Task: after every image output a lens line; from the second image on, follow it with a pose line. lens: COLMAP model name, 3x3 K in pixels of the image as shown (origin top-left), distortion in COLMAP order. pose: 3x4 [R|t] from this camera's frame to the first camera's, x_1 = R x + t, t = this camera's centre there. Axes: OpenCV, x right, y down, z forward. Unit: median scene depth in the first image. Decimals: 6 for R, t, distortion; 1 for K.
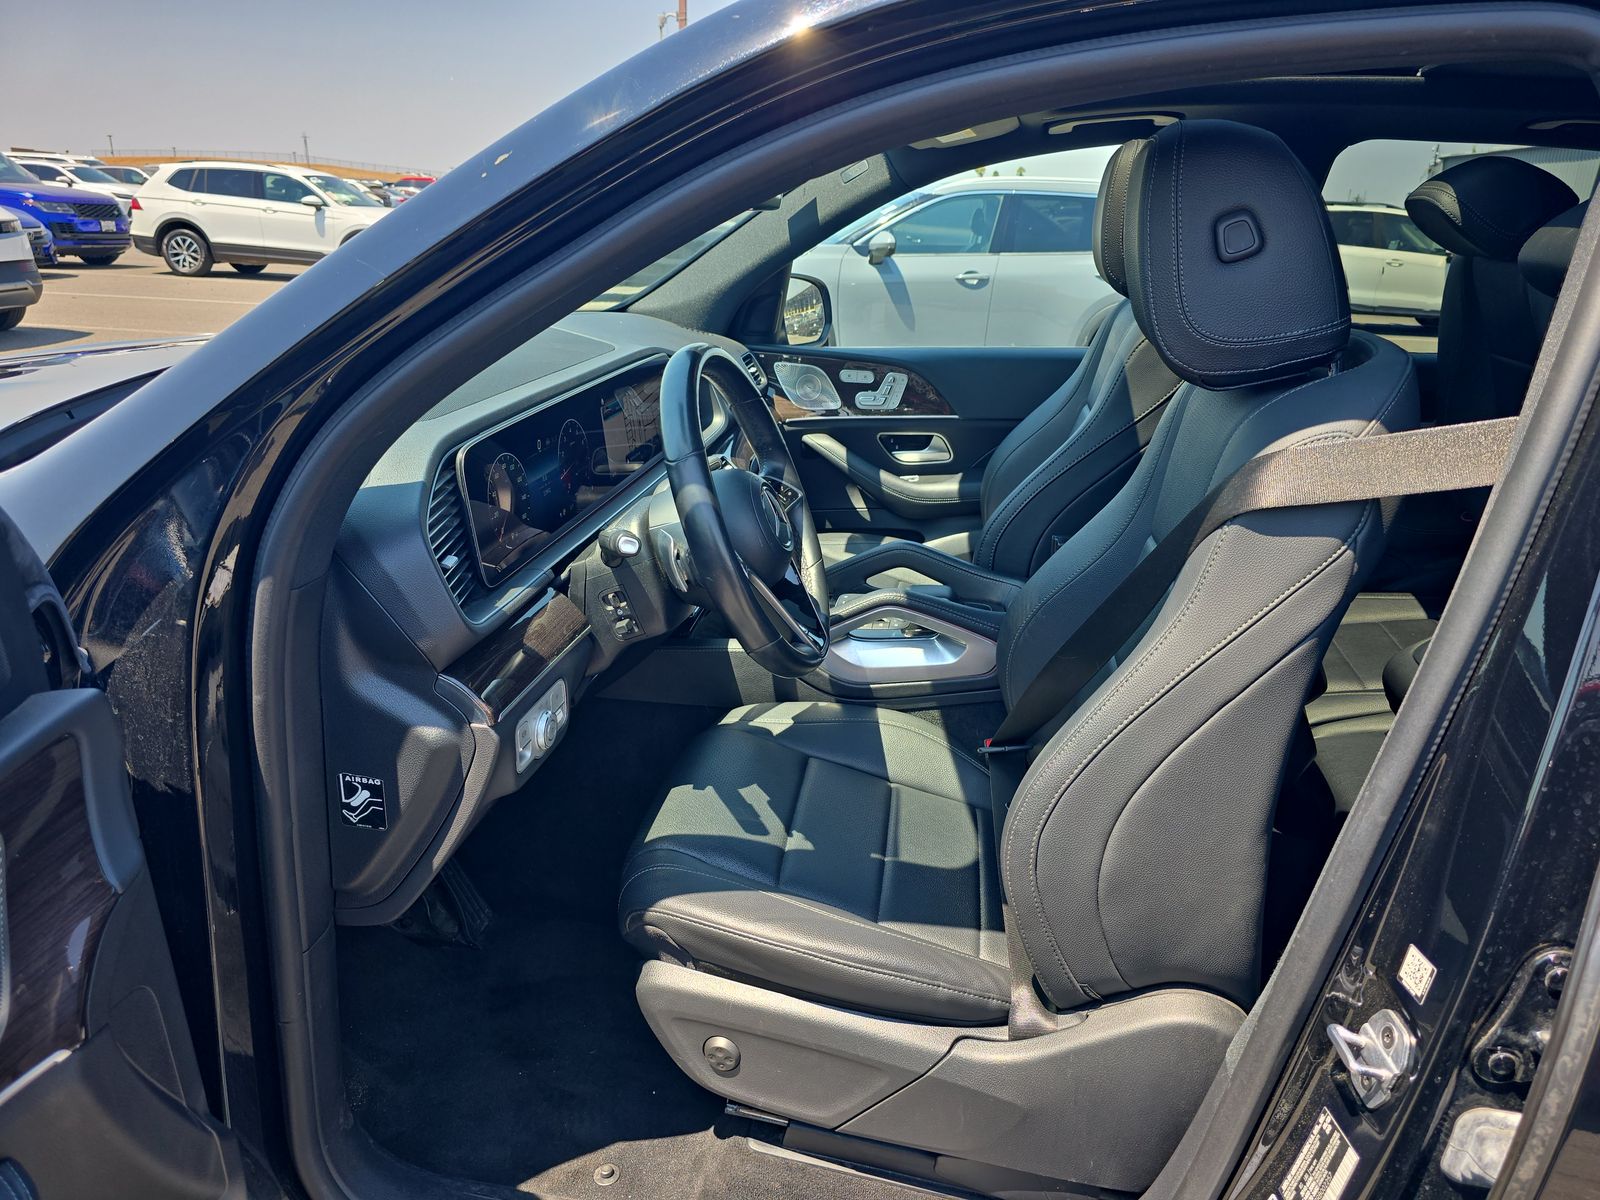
lens RADIAL K [[1077.0, 0, 884.0], [0, 1077.0, 557.9], [0, 0, 1]] dist [0.026280, -0.029994]
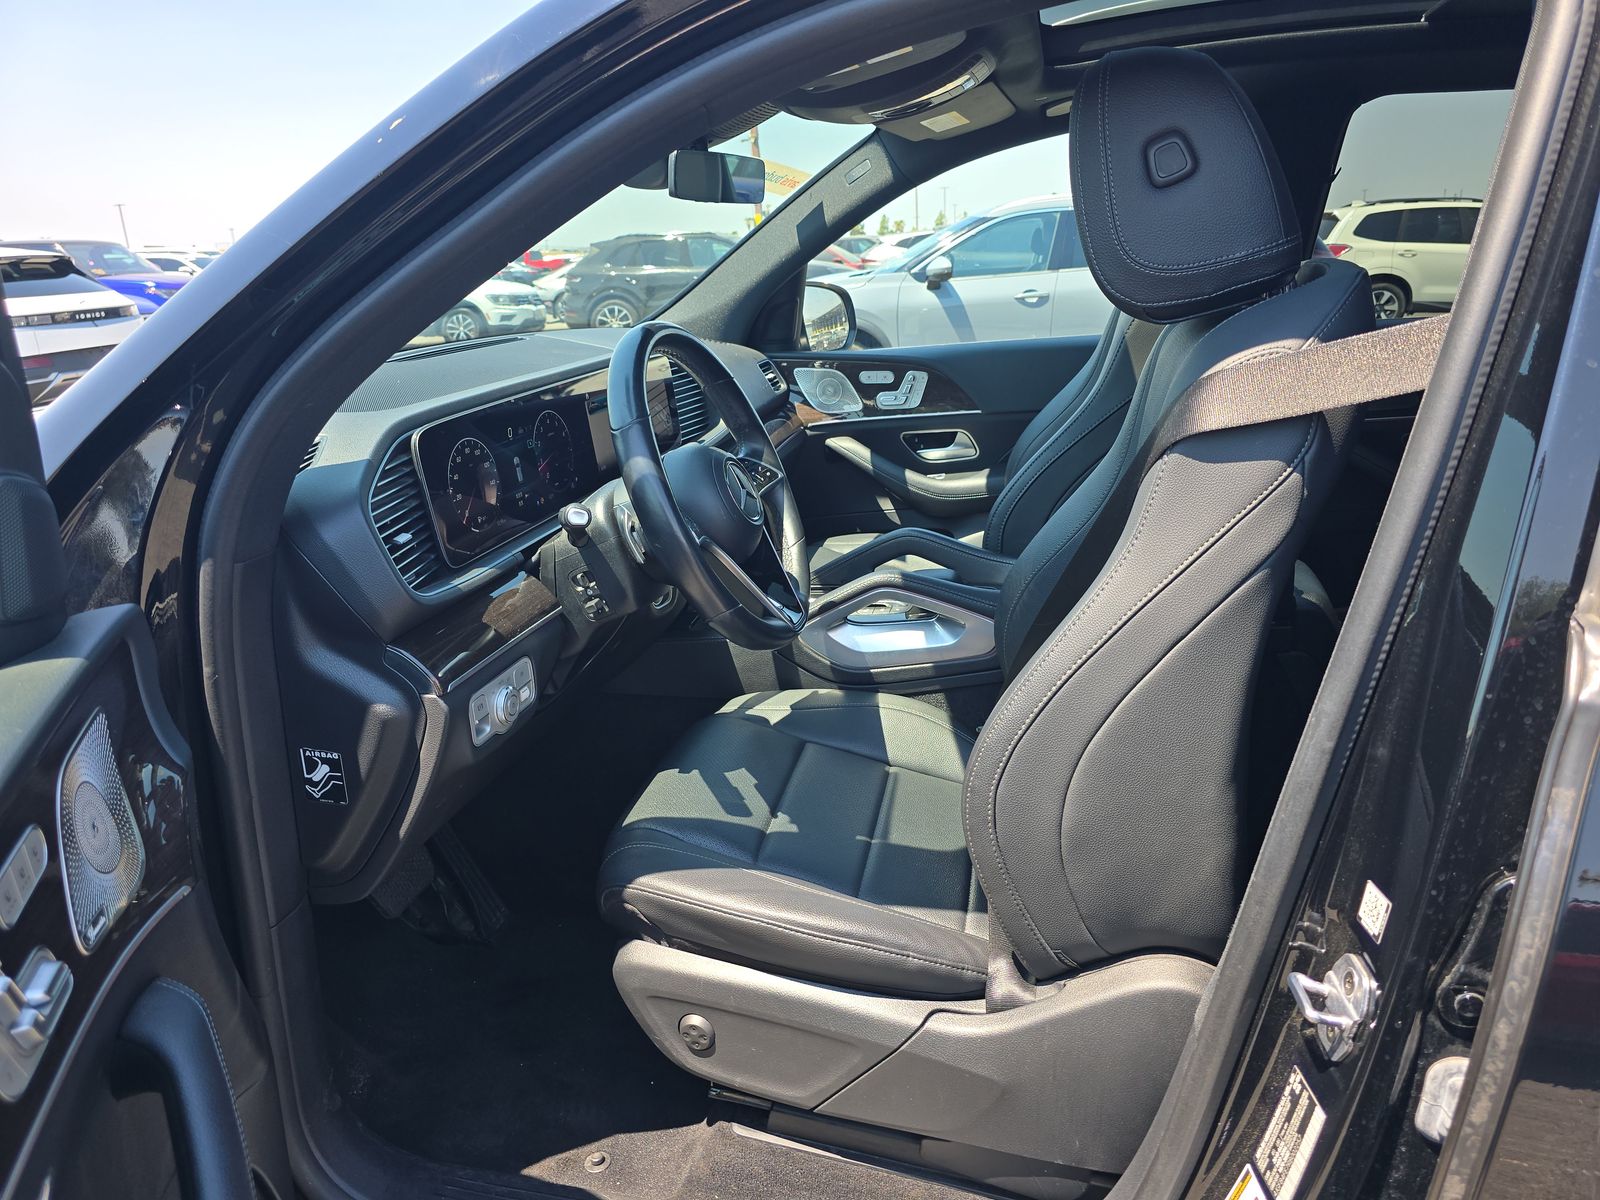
lens RADIAL K [[1077.0, 0, 877.4], [0, 1077.0, 553.8], [0, 0, 1]] dist [0.026280, -0.029994]
pose [[0.994719, -0.049136, -0.090108, 0.129370], [0.045901, 0.998237, -0.037626, 0.073212], [0.091798, 0.033291, 0.995221, 0.025737]]
